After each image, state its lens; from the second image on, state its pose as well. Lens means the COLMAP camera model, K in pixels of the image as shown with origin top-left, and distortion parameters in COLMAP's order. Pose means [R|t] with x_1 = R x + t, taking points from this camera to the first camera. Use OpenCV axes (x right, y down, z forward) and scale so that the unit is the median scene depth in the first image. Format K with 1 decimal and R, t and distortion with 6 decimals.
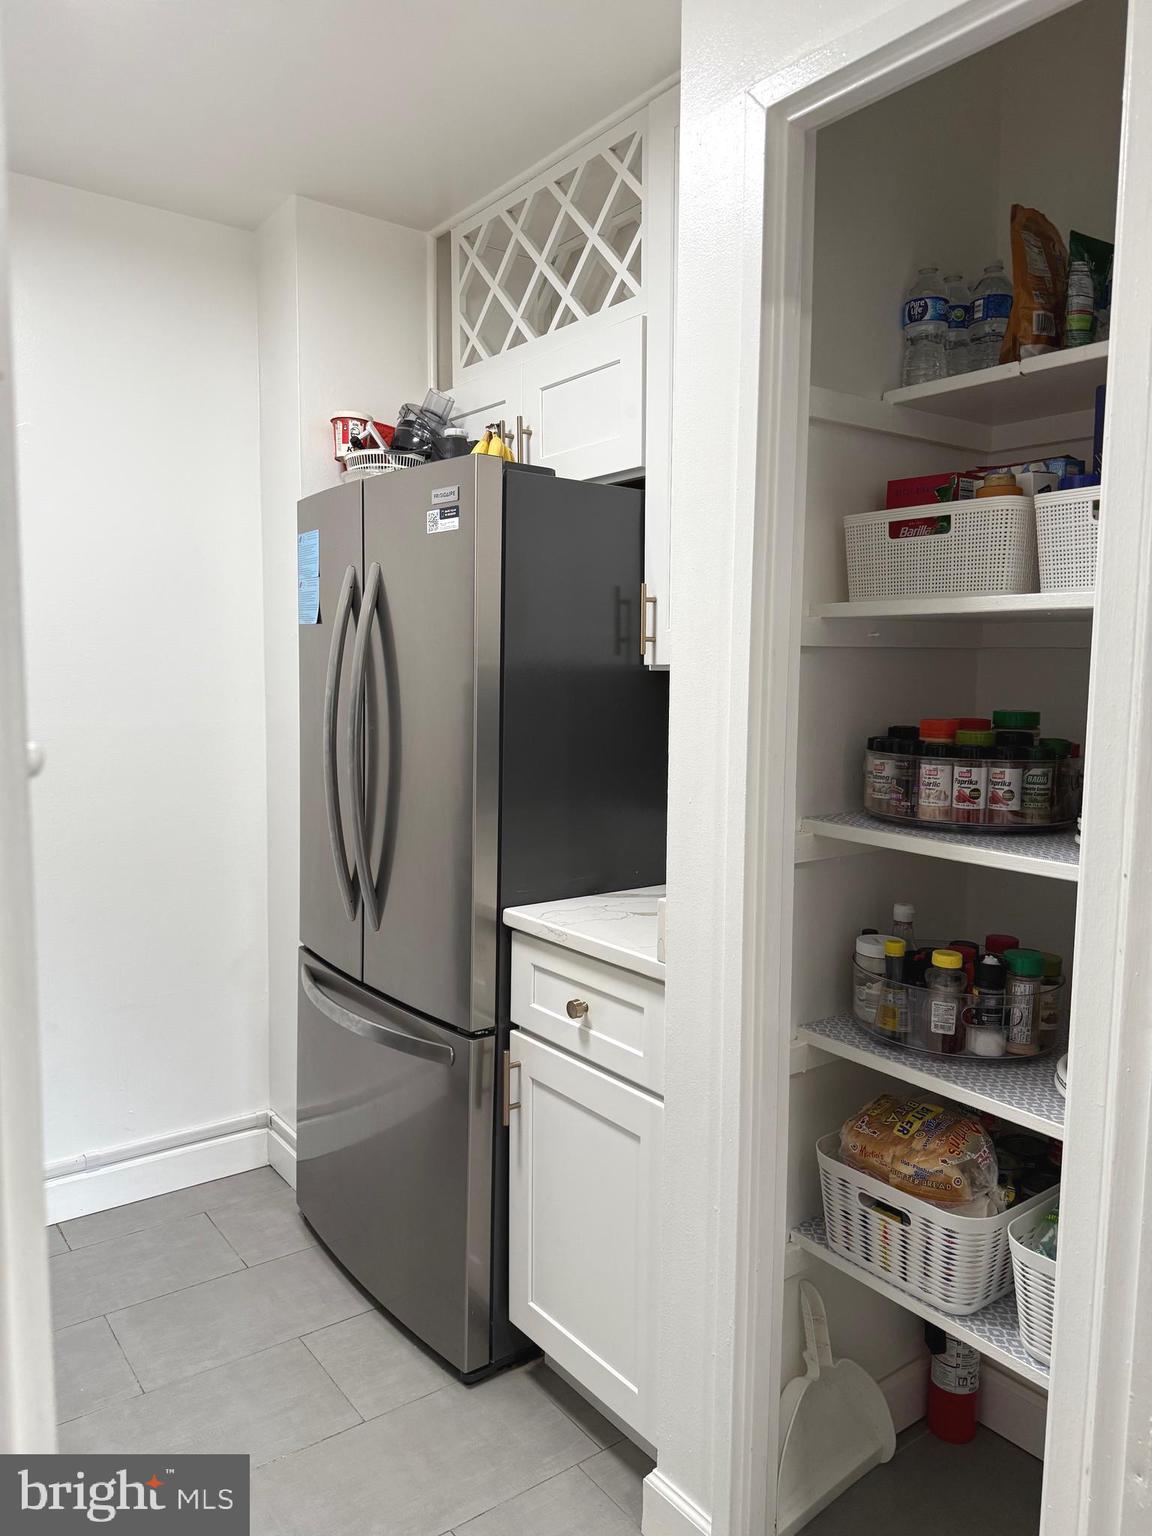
lens RADIAL K [[1119.2, 0, 572.9], [0, 1119.2, 778.2], [0, 0, 1]] dist [0.144427, -0.125452]
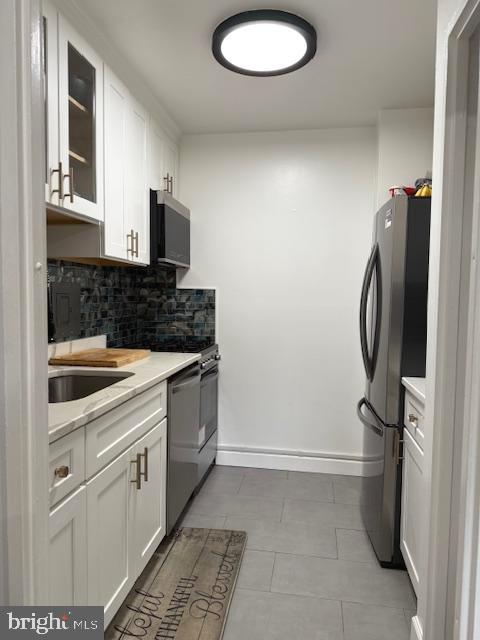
lens RADIAL K [[466.3, 0, 238.7], [0, 466.3, 324.3], [0, 0, 1]] dist [0.144427, -0.125452]
pose [[0.701215, 0.045645, -0.711488, 0.411666], [-0.083896, 0.996298, -0.018767, 0.050153], [0.707997, 0.072851, 0.702448, 0.011749]]
